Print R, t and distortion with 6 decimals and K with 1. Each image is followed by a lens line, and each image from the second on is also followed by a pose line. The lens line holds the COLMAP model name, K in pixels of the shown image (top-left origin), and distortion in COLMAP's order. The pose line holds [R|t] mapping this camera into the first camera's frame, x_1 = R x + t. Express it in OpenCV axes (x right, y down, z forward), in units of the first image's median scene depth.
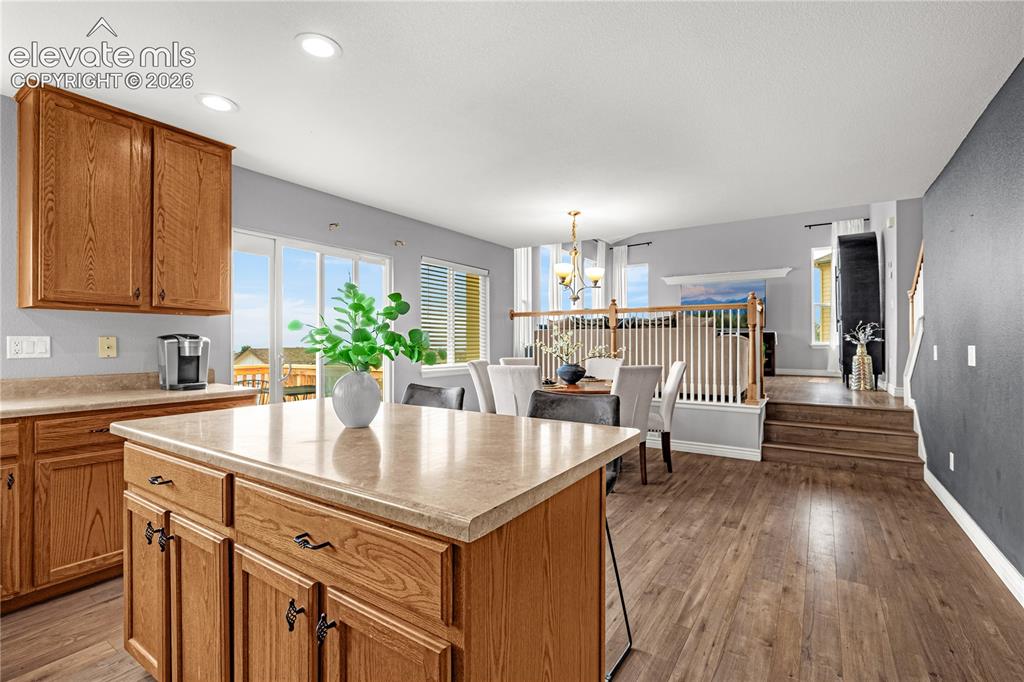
lens RADIAL K [[467.0, 0, 503.1], [0, 467.0, 344.1], [0, 0, 1]] dist [-0.000850, -0.000046]
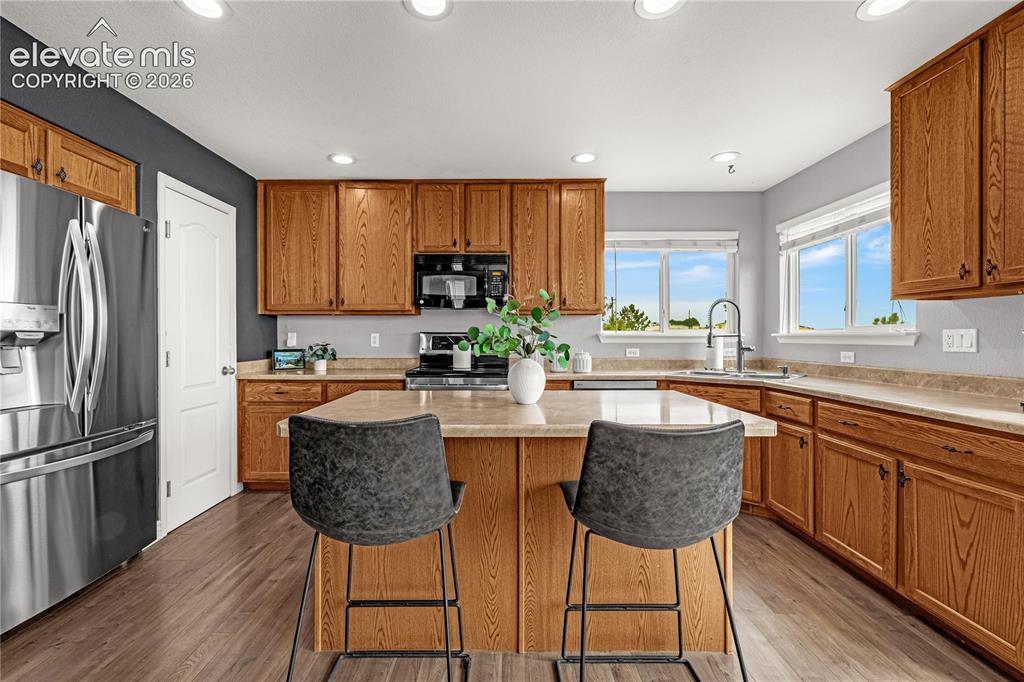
lens RADIAL K [[444.4, 0, 505.1], [0, 444.4, 338.3], [0, 0, 1]] dist [0.001292, 0.000573]
pose [[-0.815612, 0.009091, -0.578528, 0.273029], [0.010342, 0.999946, 0.001132, -0.008396], [0.578507, -0.005060, -0.815662, 1.242922]]
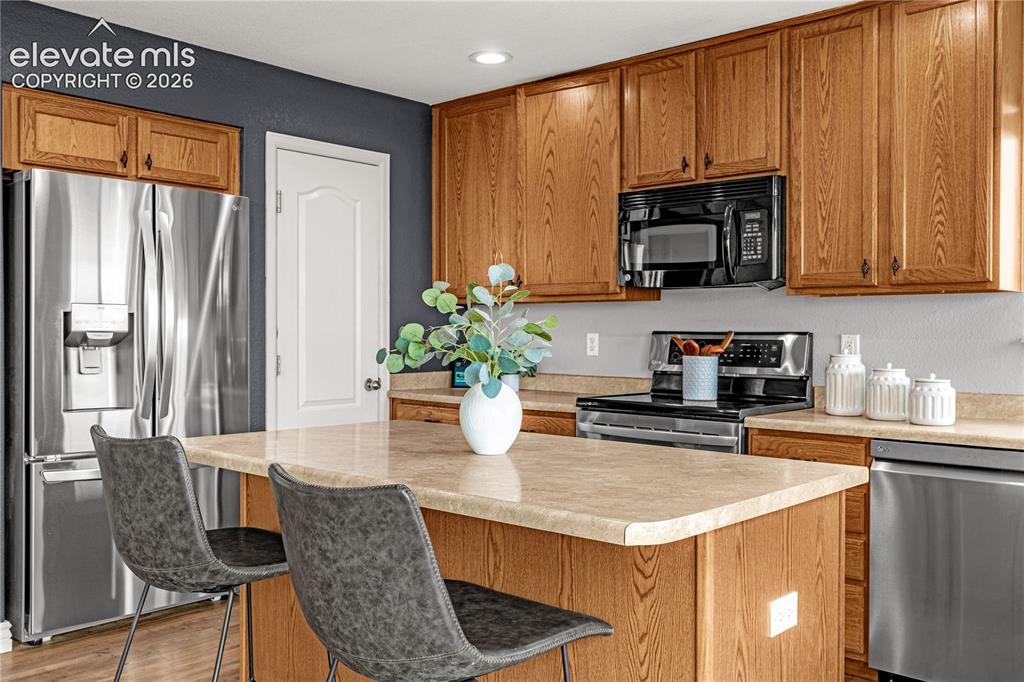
lens RADIAL K [[906.5, 0, 509.2], [0, 906.5, 341.5], [0, 0, 1]] dist [0.008559, -0.003003]
pose [[-0.993364, -0.000695, 0.115012, -0.325618], [-0.000658, 1.000000, 0.000360, -0.012043], [-0.115012, 0.000282, -0.993364, 1.571619]]
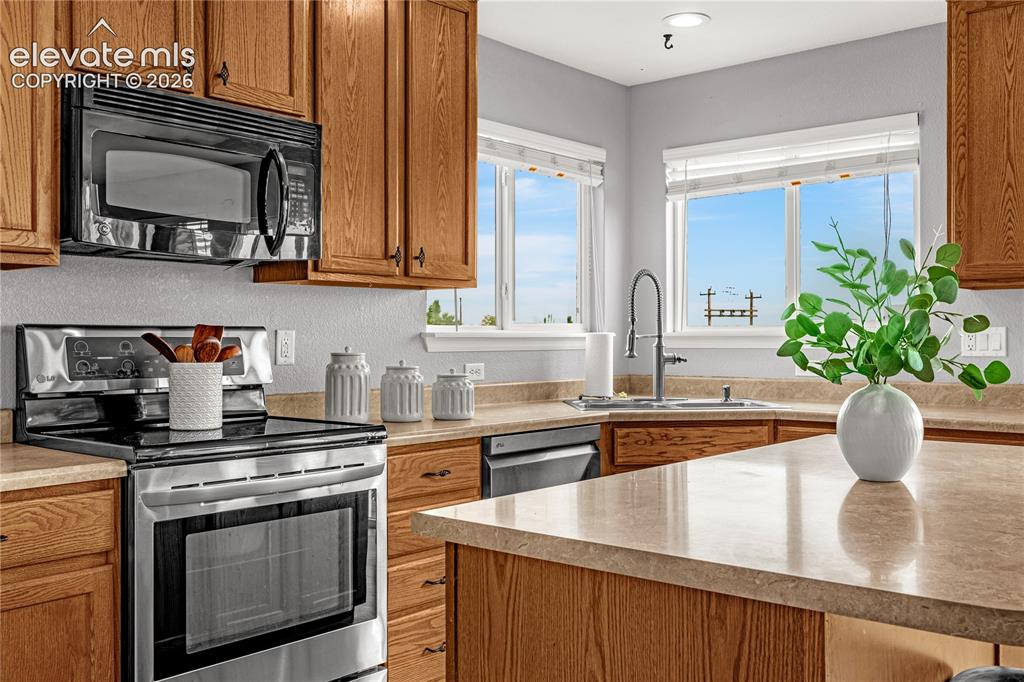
lens RADIAL K [[959.2, 0, 507.7], [0, 959.2, 335.2], [0, 0, 1]] dist [0.010989, 0.000000]
pose [[-0.098794, 0.004109, -0.995099, 0.605312], [0.010770, 0.999937, 0.003060, -0.017007], [0.995050, -0.010414, -0.098832, 0.409727]]
